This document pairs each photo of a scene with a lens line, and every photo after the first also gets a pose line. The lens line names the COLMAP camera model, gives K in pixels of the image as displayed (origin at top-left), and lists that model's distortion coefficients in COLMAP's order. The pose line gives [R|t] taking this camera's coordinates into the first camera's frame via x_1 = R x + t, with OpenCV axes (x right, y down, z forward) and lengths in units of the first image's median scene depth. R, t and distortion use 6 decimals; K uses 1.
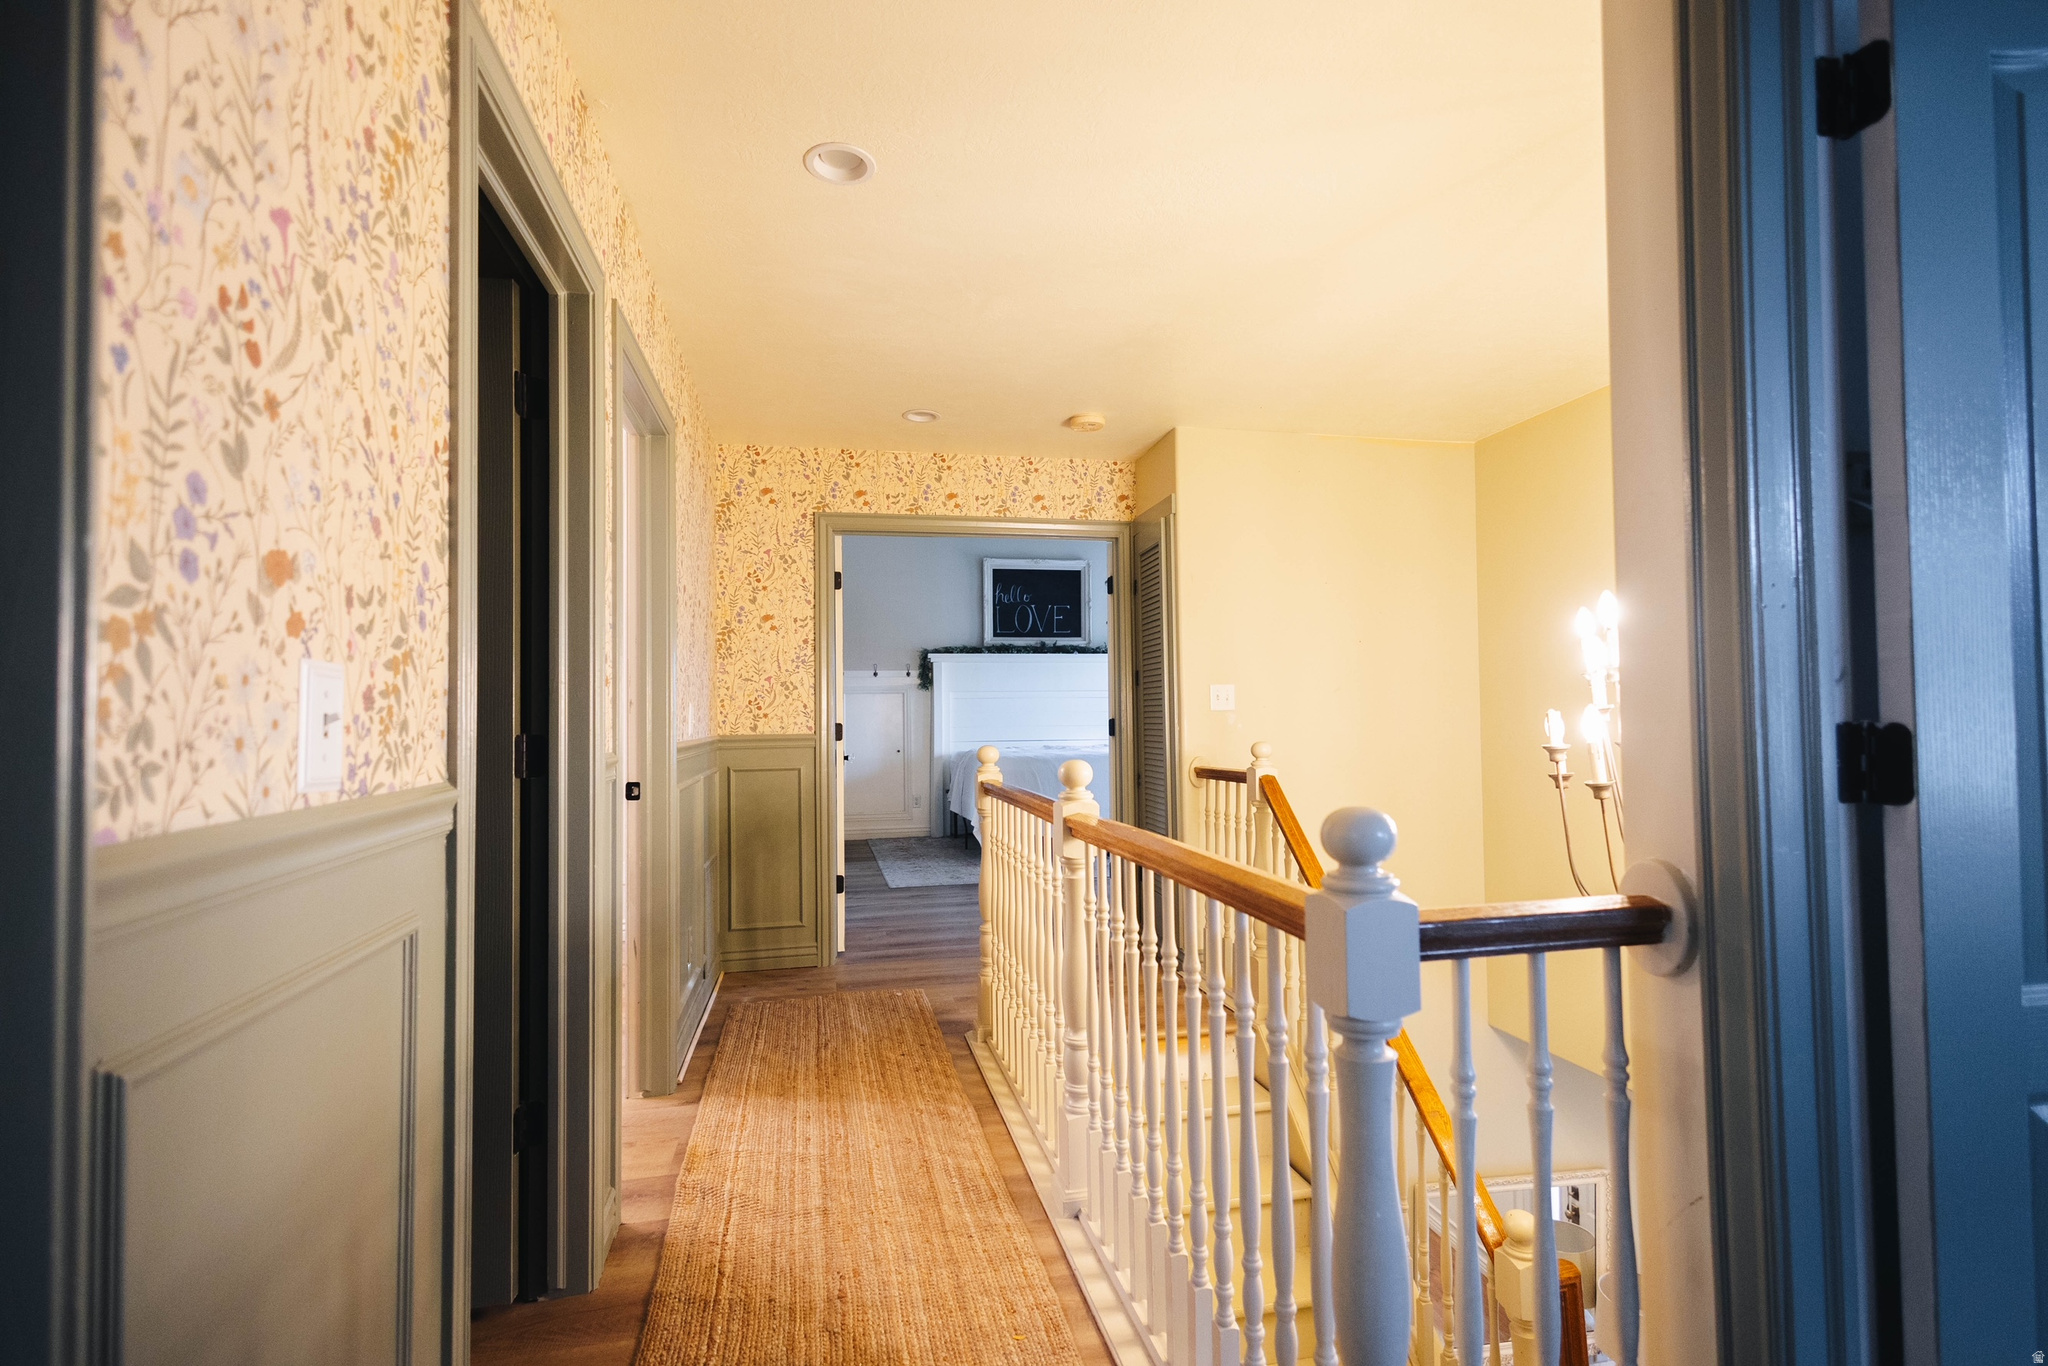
lens RADIAL K [[949.4, 0, 1020.8], [0, 949.4, 683.3], [0, 0, 1]] dist [-0.000335, -0.000374]
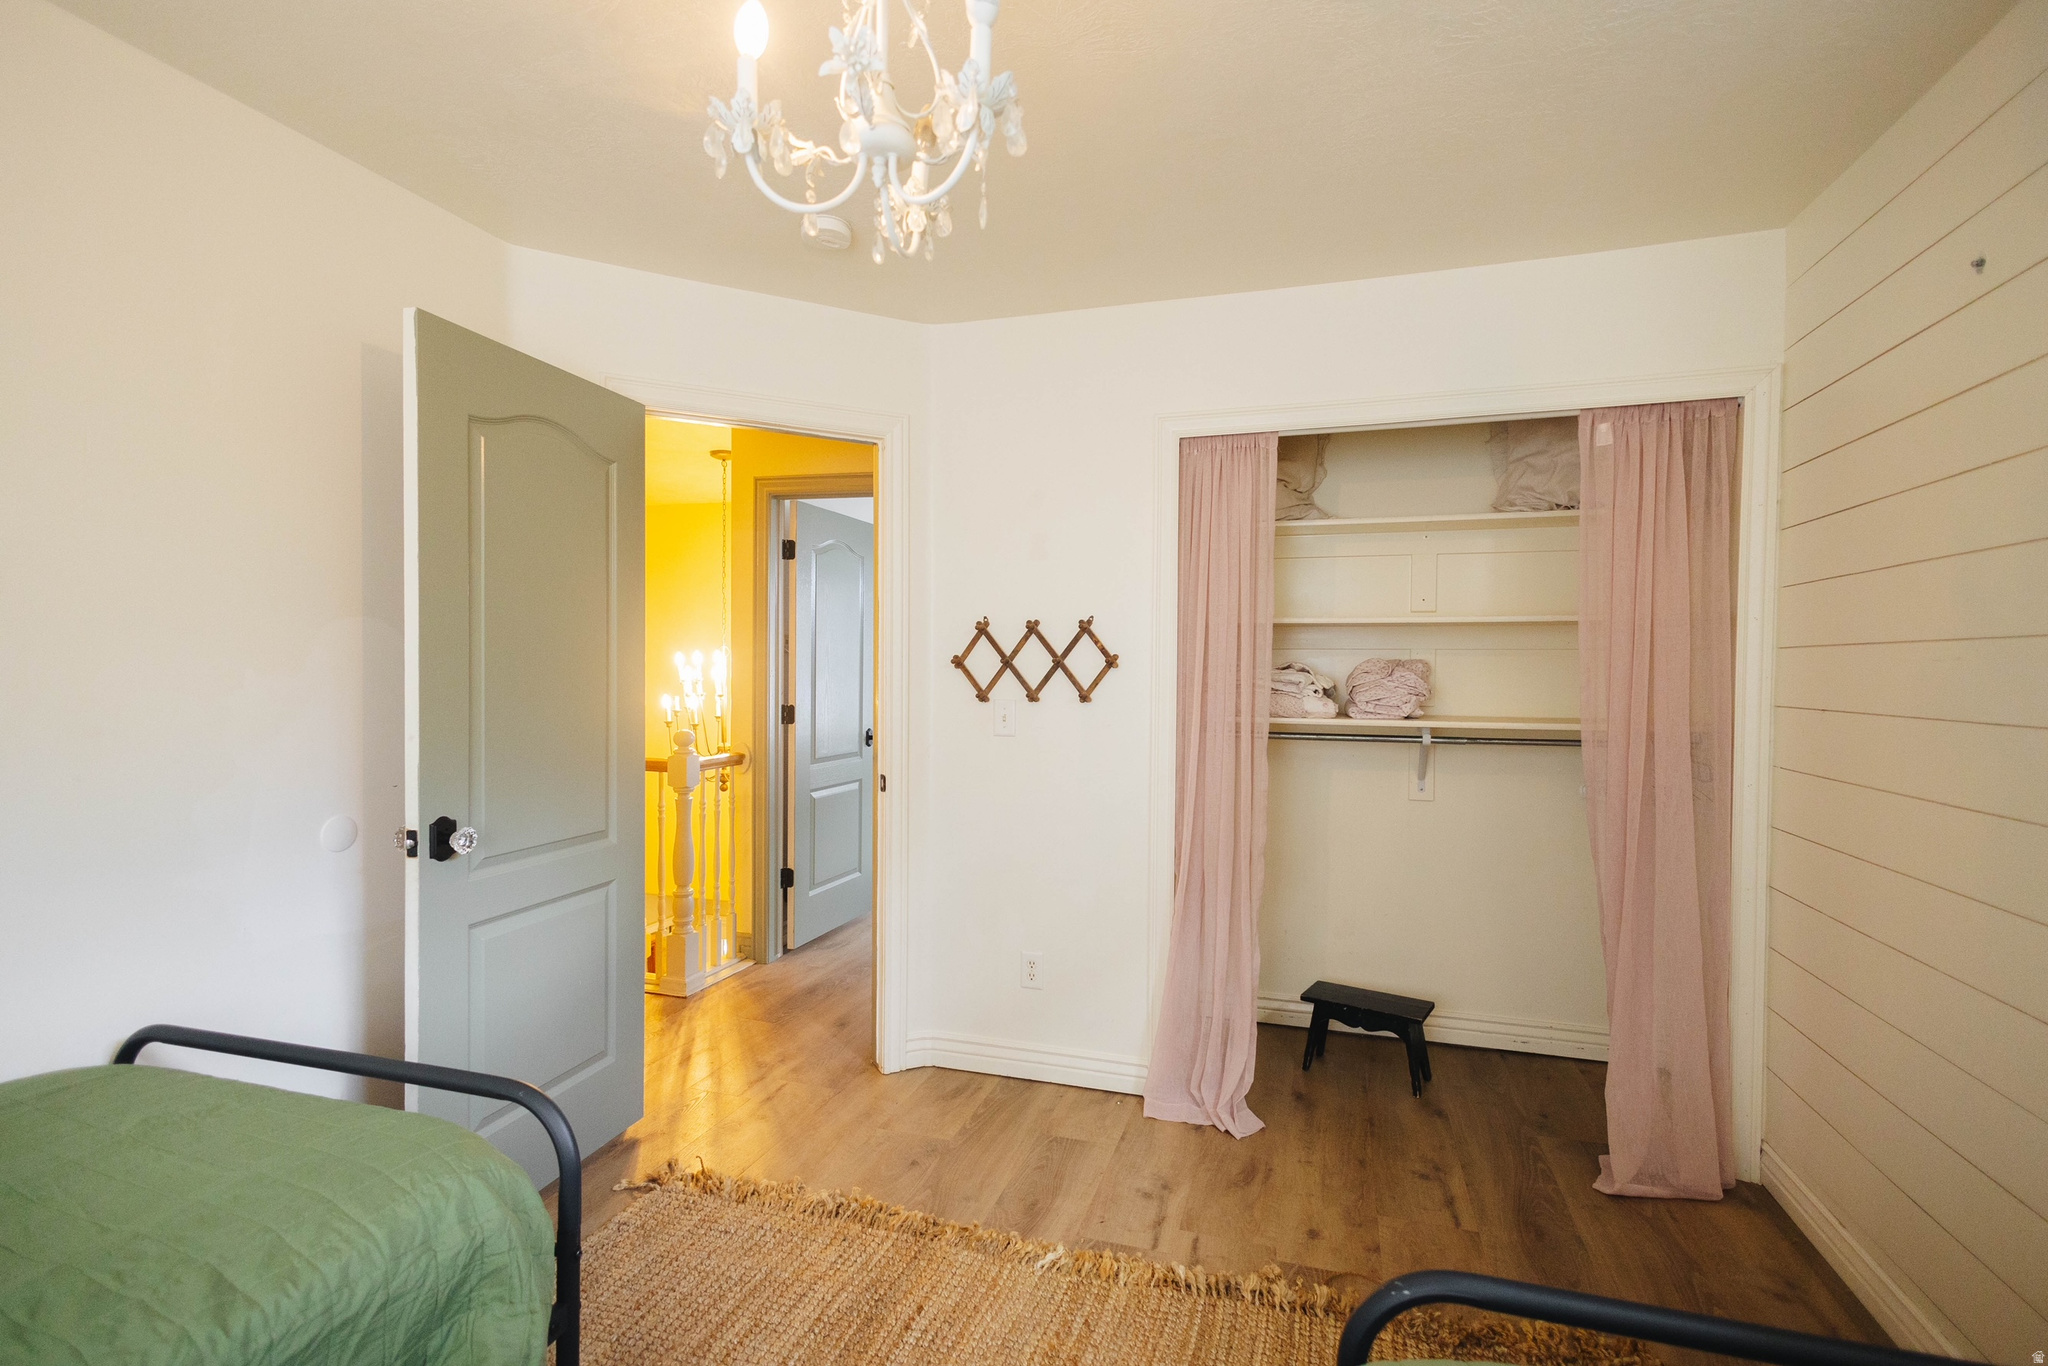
lens RADIAL K [[949.4, 0, 1024.3], [0, 949.4, 684.5], [0, 0, 1]] dist [-0.000335, -0.000374]
pose [[0.568860, 0.003518, 0.822427, -2.211886], [-0.032734, 0.999295, 0.018367, -0.181025], [-0.821783, -0.037370, 0.568574, -2.530513]]
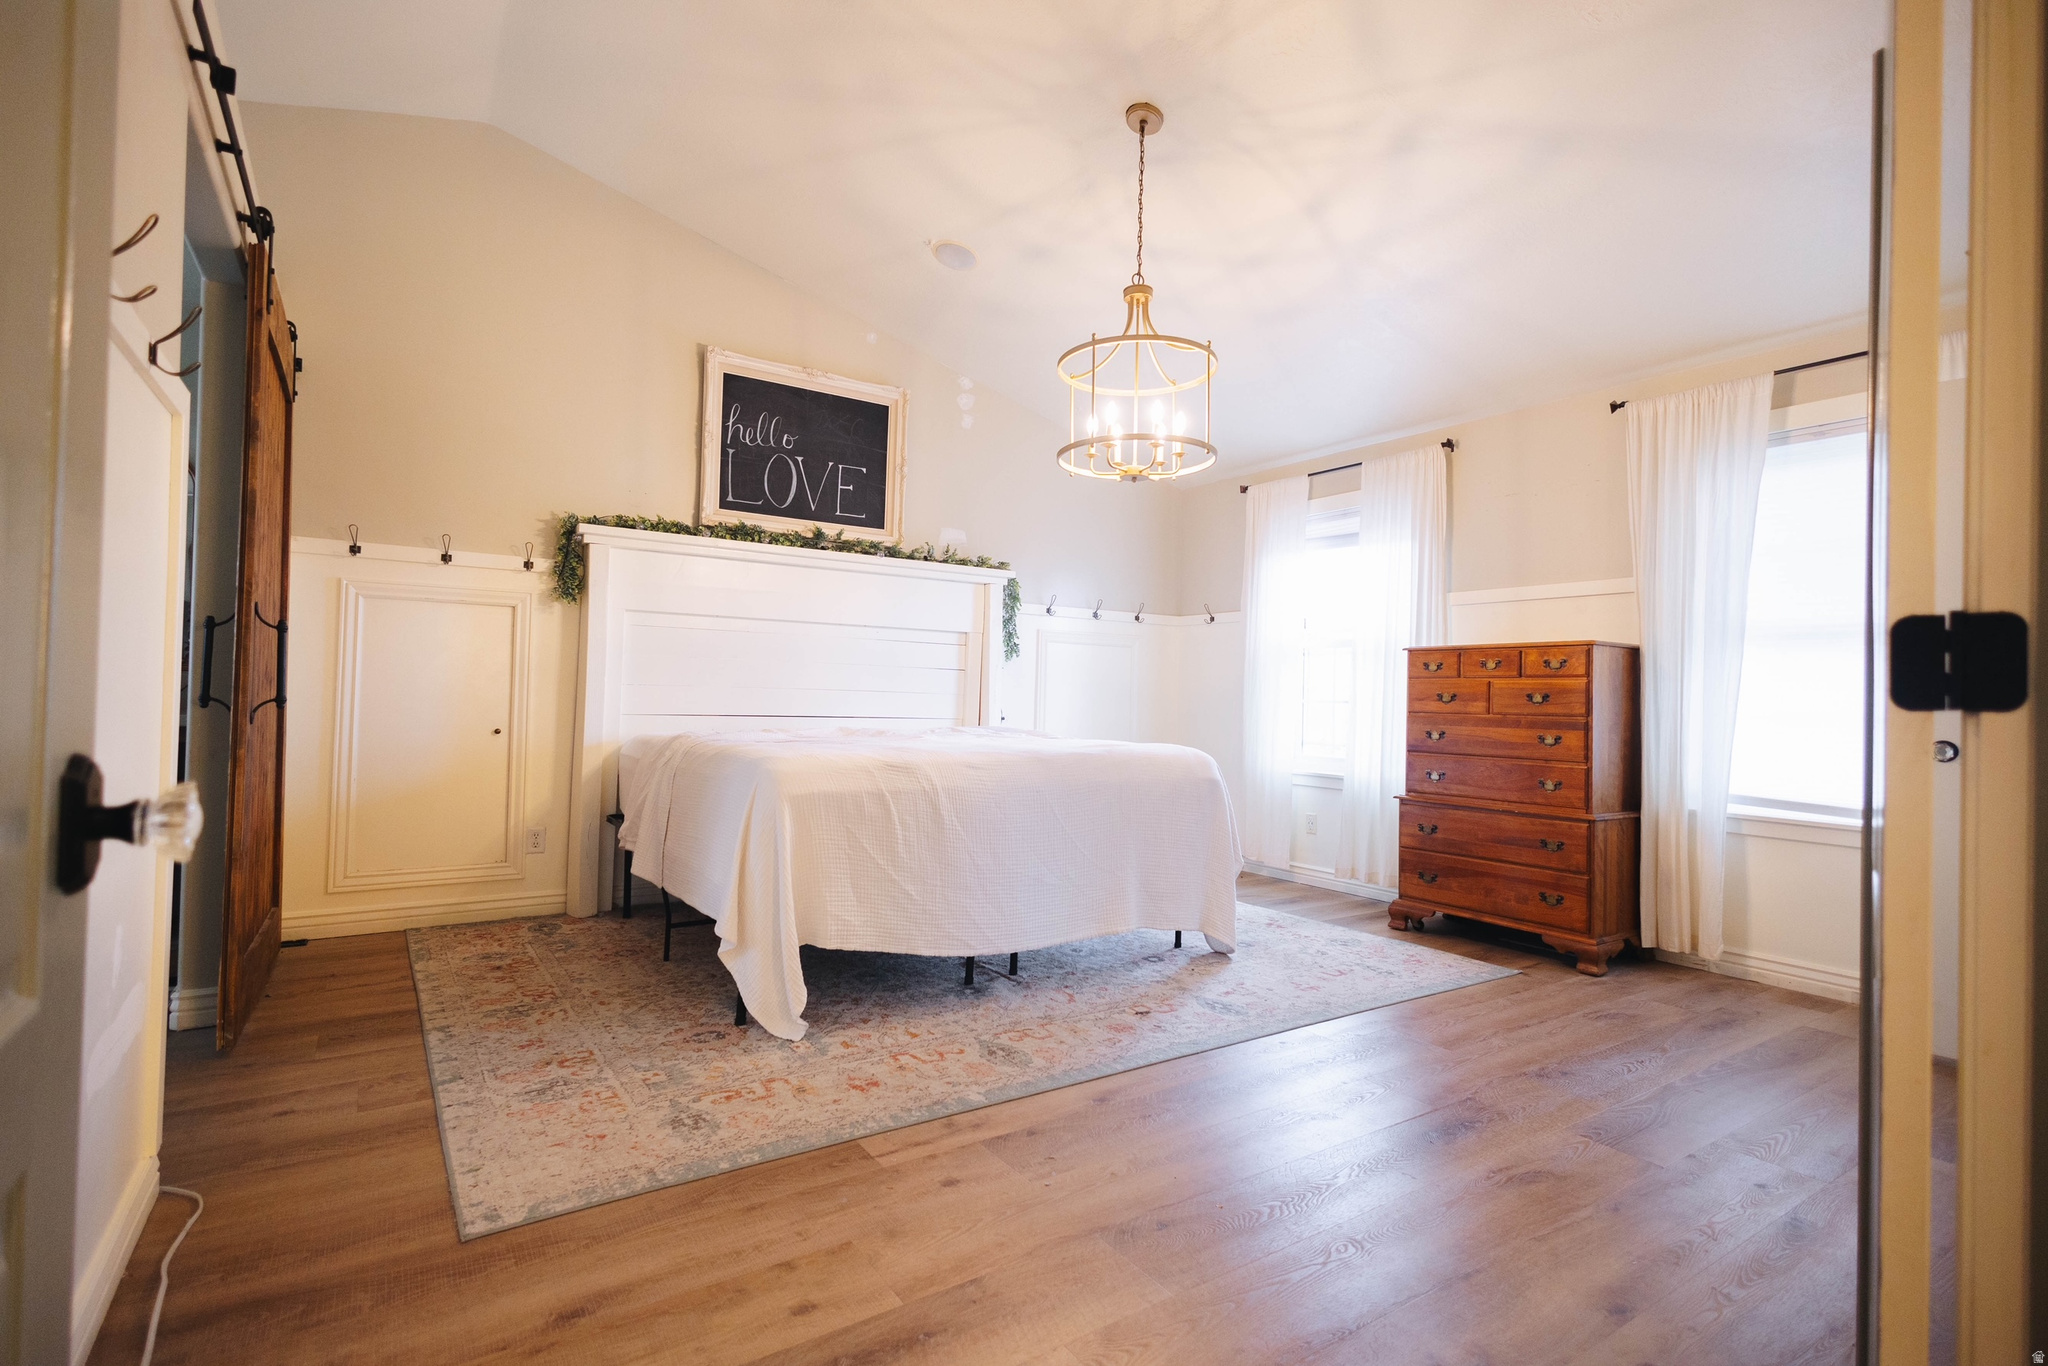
lens RADIAL K [[949.4, 0, 1028.6], [0, 949.4, 684.1], [0, 0, 1]] dist [-0.000335, -0.000374]
pose [[0.922424, 0.033121, 0.384756, -0.068082], [-0.041465, 0.999050, 0.013408, 0.029825], [-0.383946, -0.028322, 0.922921, 0.473430]]
